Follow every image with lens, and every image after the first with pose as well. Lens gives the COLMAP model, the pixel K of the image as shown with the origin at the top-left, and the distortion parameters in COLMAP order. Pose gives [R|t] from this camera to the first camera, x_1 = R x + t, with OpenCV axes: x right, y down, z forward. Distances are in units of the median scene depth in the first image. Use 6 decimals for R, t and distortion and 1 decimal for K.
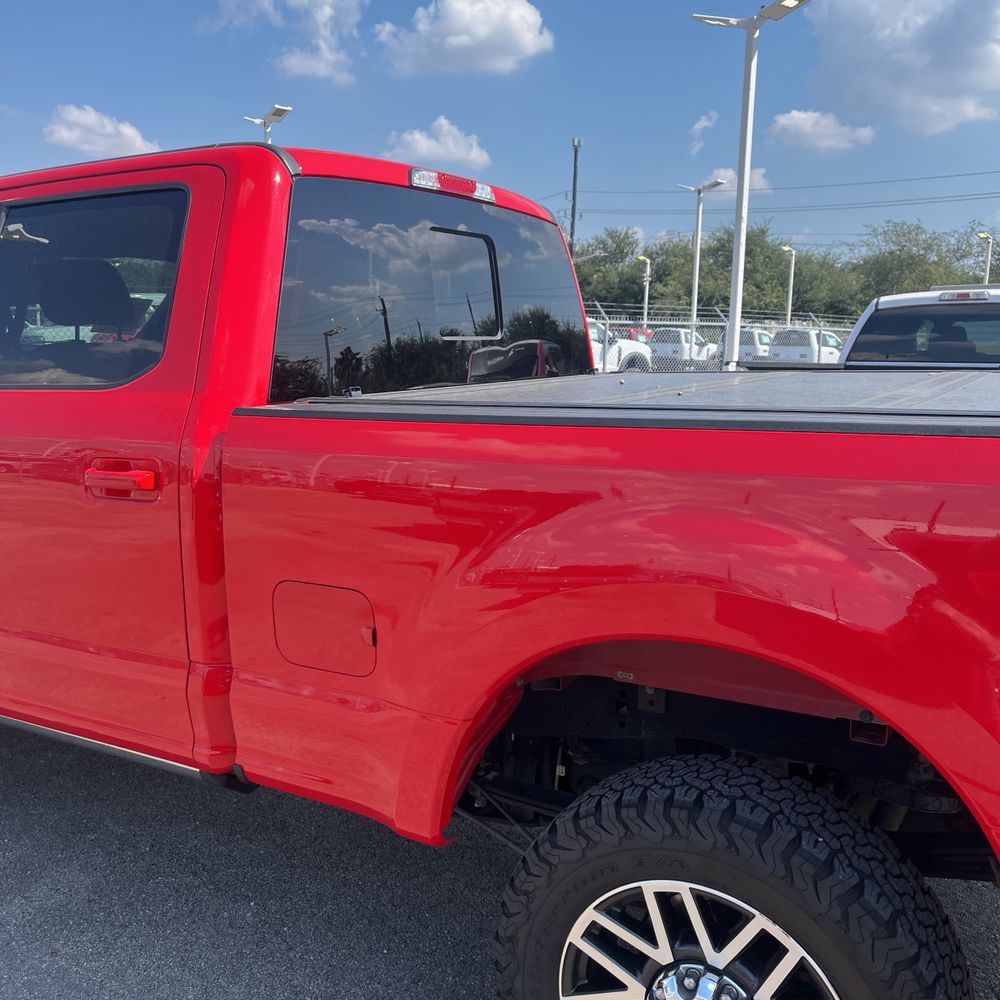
lens RADIAL K [[1018.5, 0, 492.4], [0, 1018.5, 505.0], [0, 0, 1]] dist [0.021378, 0.000000]
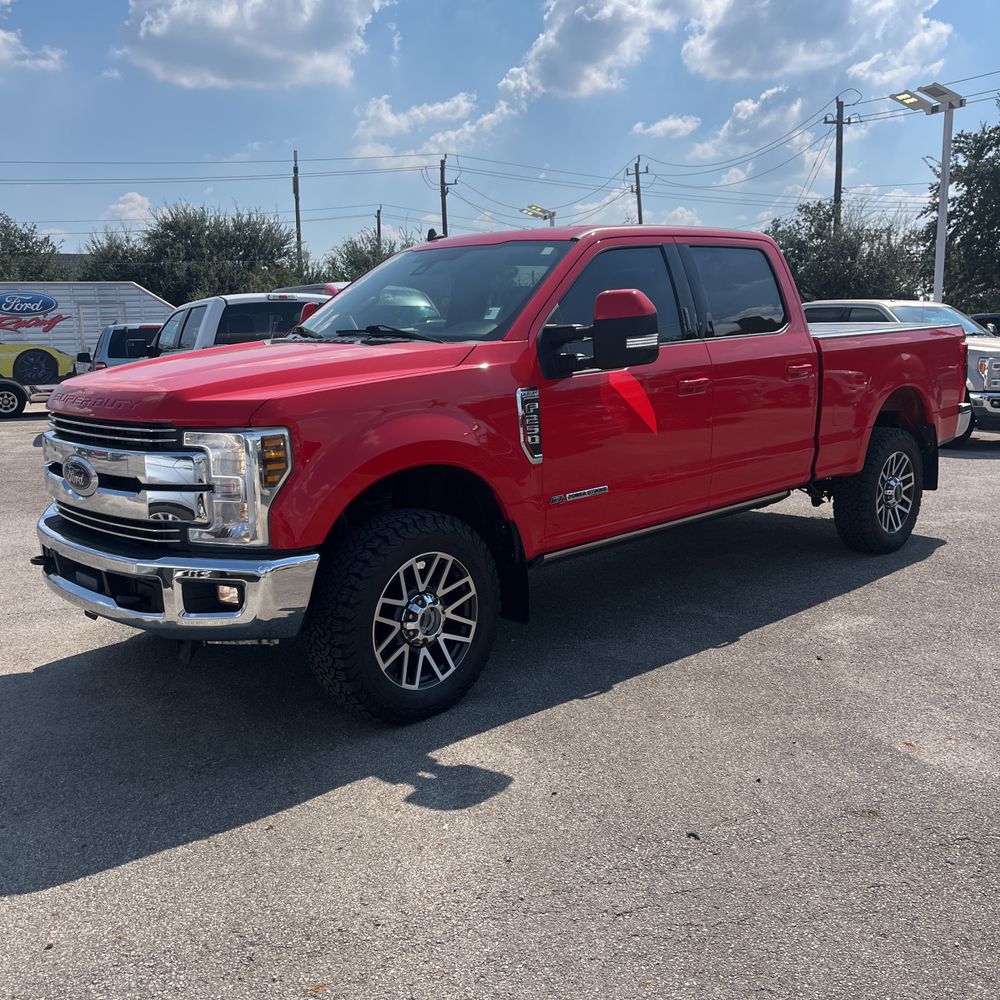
lens RADIAL K [[1018.5, 0, 489.6], [0, 1018.5, 478.1], [0, 0, 1]] dist [0.021378, 0.000000]
pose [[0.265689, -0.152946, 0.951849, -0.238959], [0.176947, 0.978298, 0.107804, -0.013434], [-0.947681, 0.139785, 0.286986, 0.083236]]
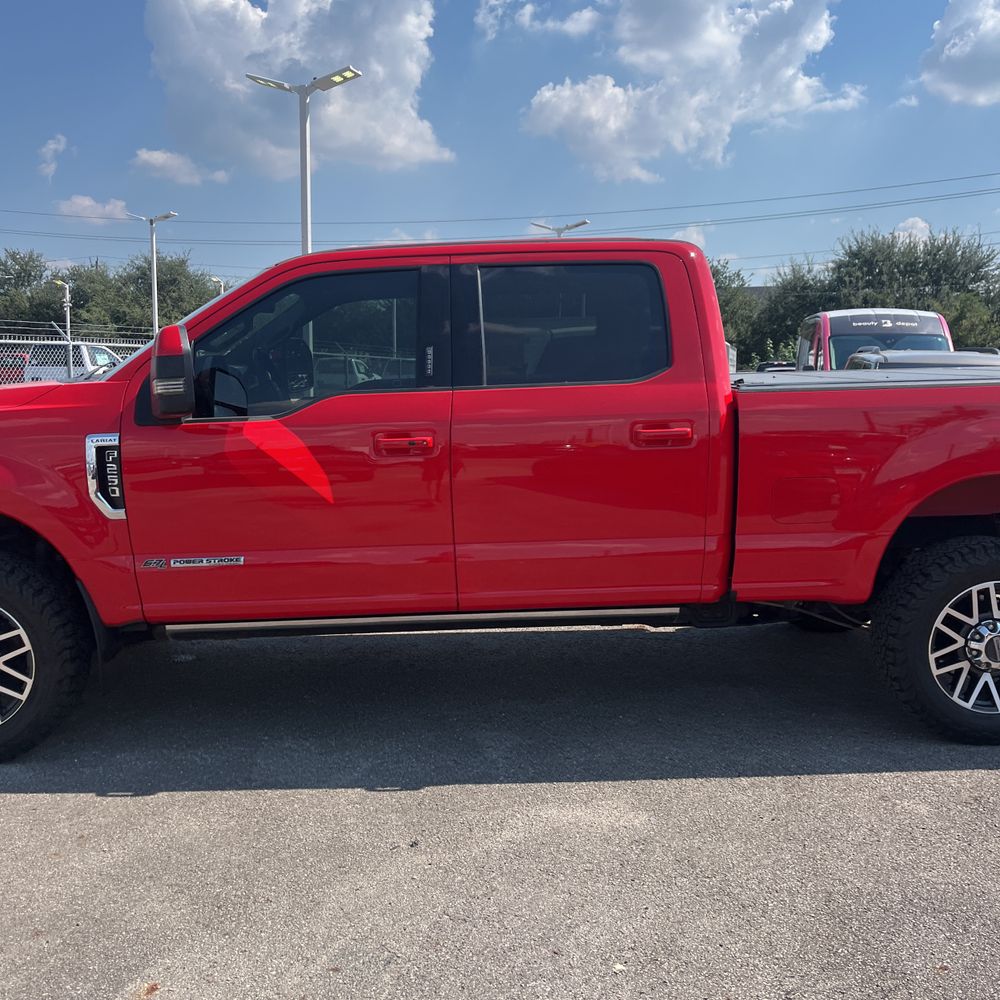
lens RADIAL K [[1018.5, 0, 483.2], [0, 1018.5, 491.5], [0, 0, 1]] dist [0.021378, 0.000000]
pose [[0.832677, -0.077378, 0.548326, -0.125263], [0.098794, 0.995061, -0.009608, 0.004556], [-0.544875, 0.062172, 0.836209, -0.020287]]
